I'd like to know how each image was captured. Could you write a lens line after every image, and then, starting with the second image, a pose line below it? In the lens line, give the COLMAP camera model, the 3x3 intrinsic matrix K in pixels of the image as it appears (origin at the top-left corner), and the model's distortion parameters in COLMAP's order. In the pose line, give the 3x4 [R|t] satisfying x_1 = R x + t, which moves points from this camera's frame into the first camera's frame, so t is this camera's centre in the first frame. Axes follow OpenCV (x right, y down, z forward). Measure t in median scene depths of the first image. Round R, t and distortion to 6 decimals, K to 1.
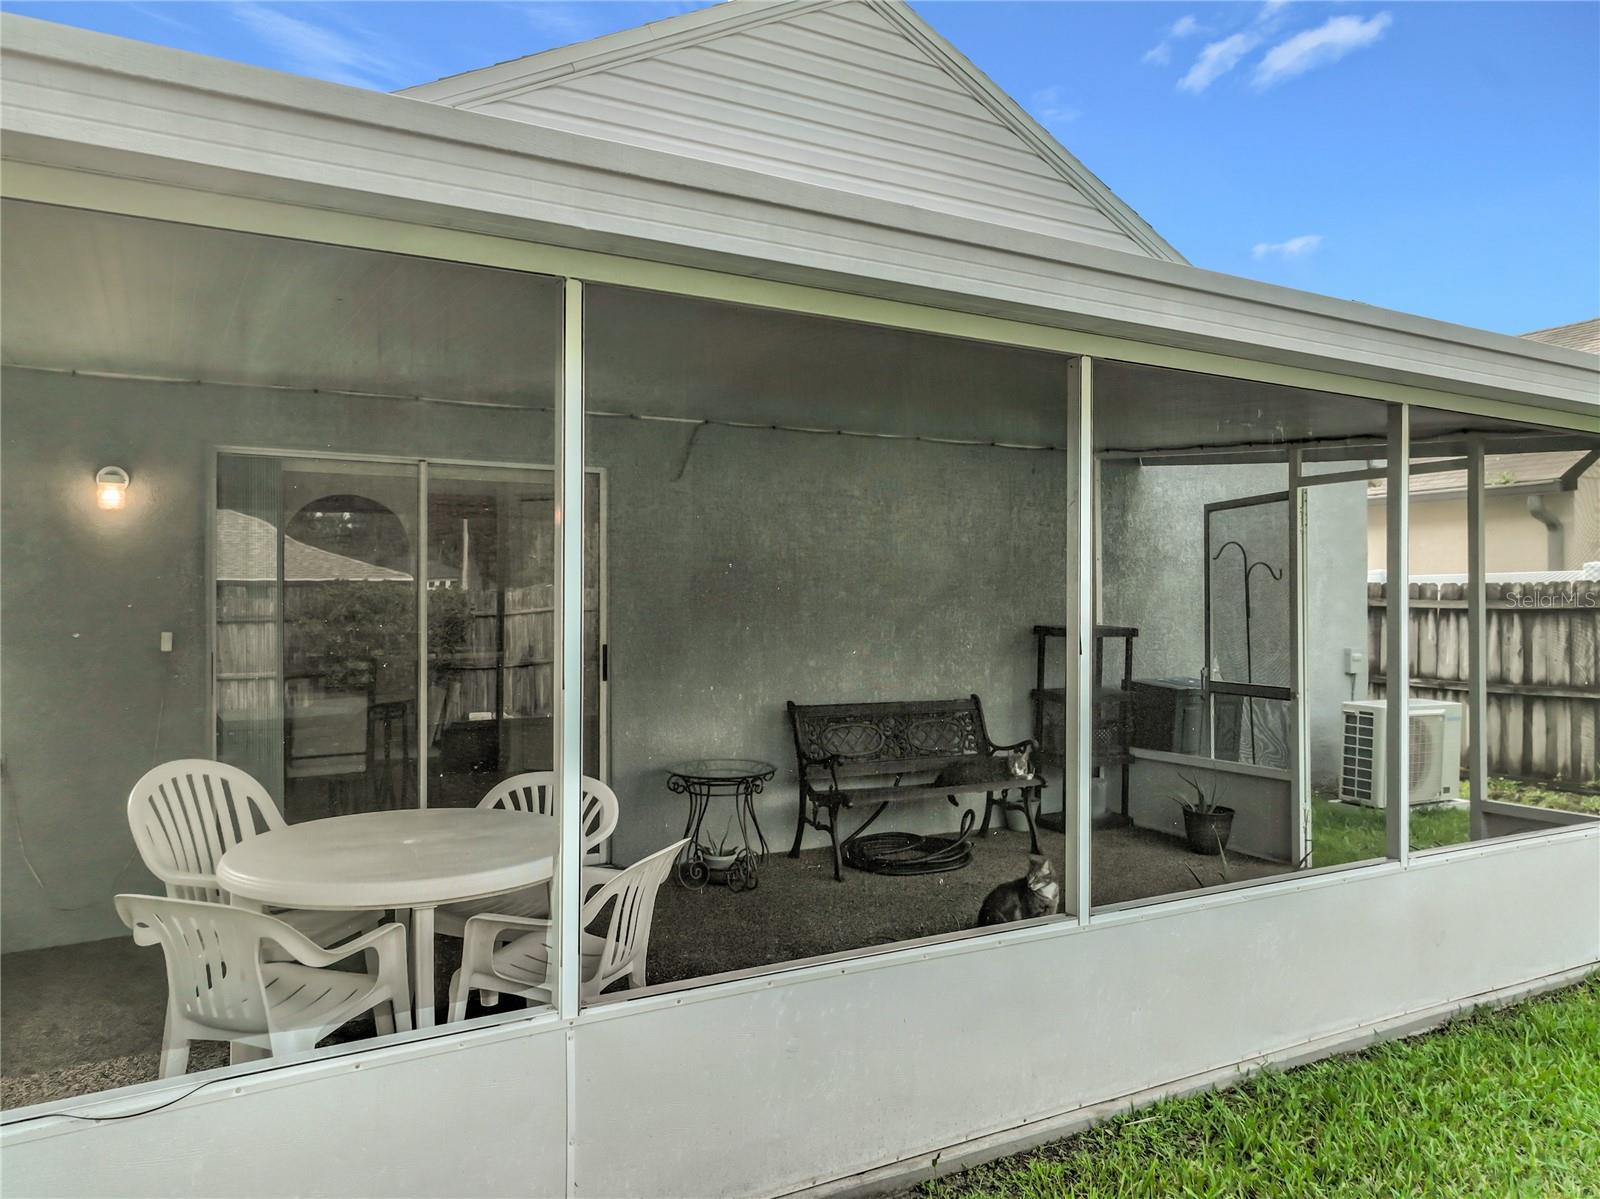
lens RADIAL K [[1131.5, 0, 794.1], [0, 1131.5, 605.1], [0, 0, 1]] dist [0.002105, 0.005498]
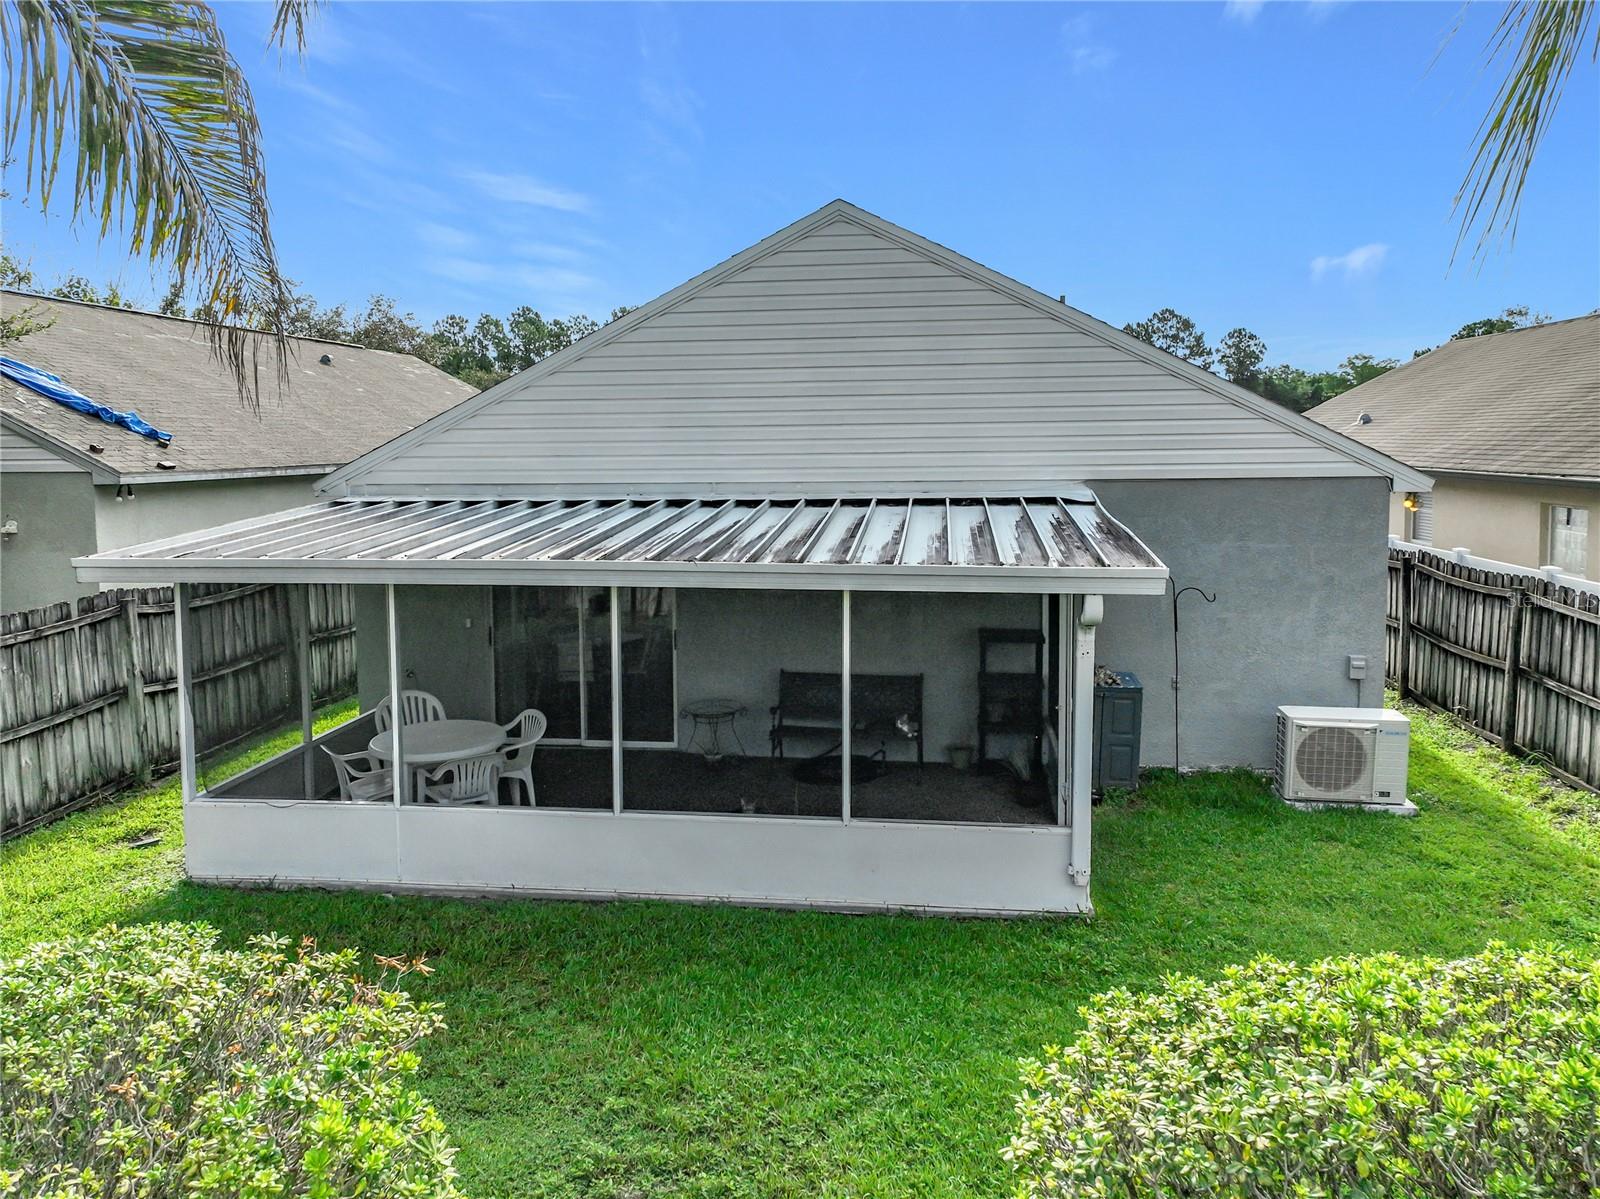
lens RADIAL K [[1145.4, 0, 801.9], [0, 1145.4, 532.2], [0, 0, 1]] dist [0.007796, 0.002342]
pose [[0.810298, 0.044358, -0.584337, 1.182037], [0.004406, 0.996642, 0.081766, -0.300443], [0.586001, -0.068830, 0.807381, -0.389565]]
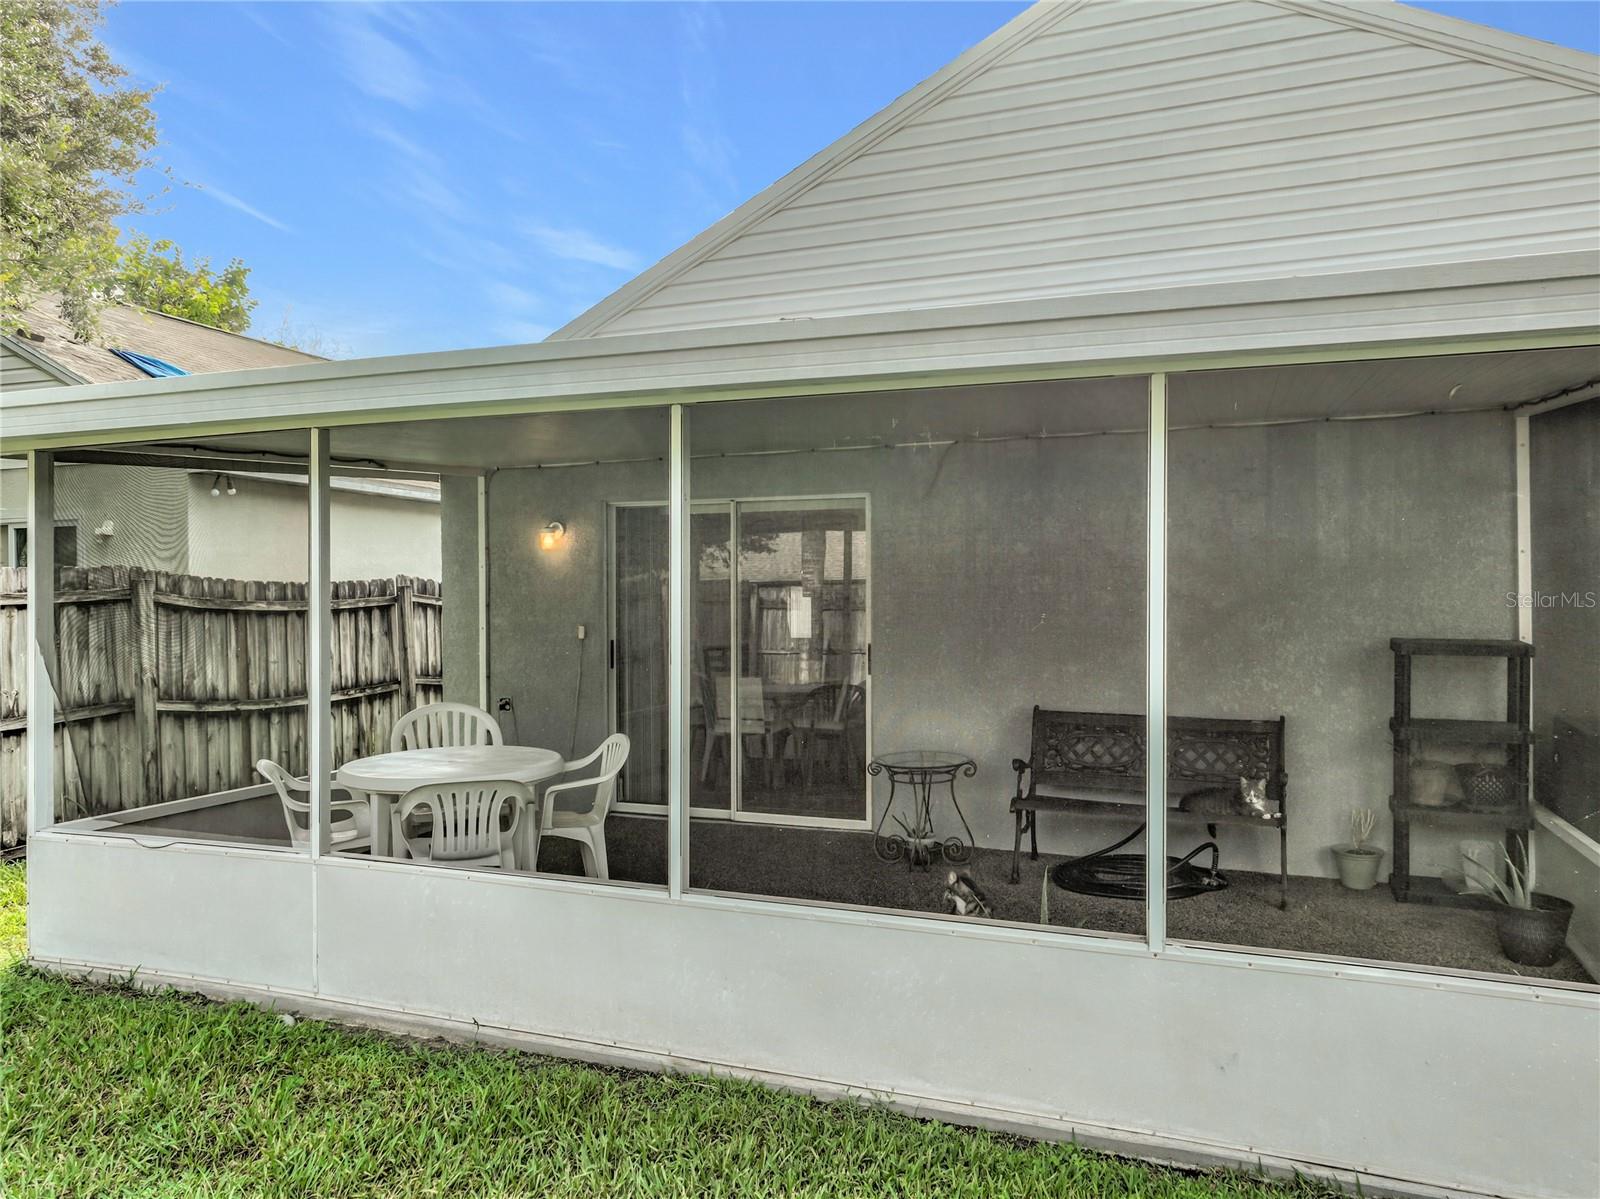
lens RADIAL K [[1115.9, 0, 810.2], [0, 1115.9, 596.4], [0, 0, 1]] dist [0.003317, 0.012001]
pose [[0.644073, -0.000248, -0.764964, 0.754284], [0.000081, 1.000000, -0.000256, -0.015330], [0.764964, 0.000103, 0.644073, 0.232167]]
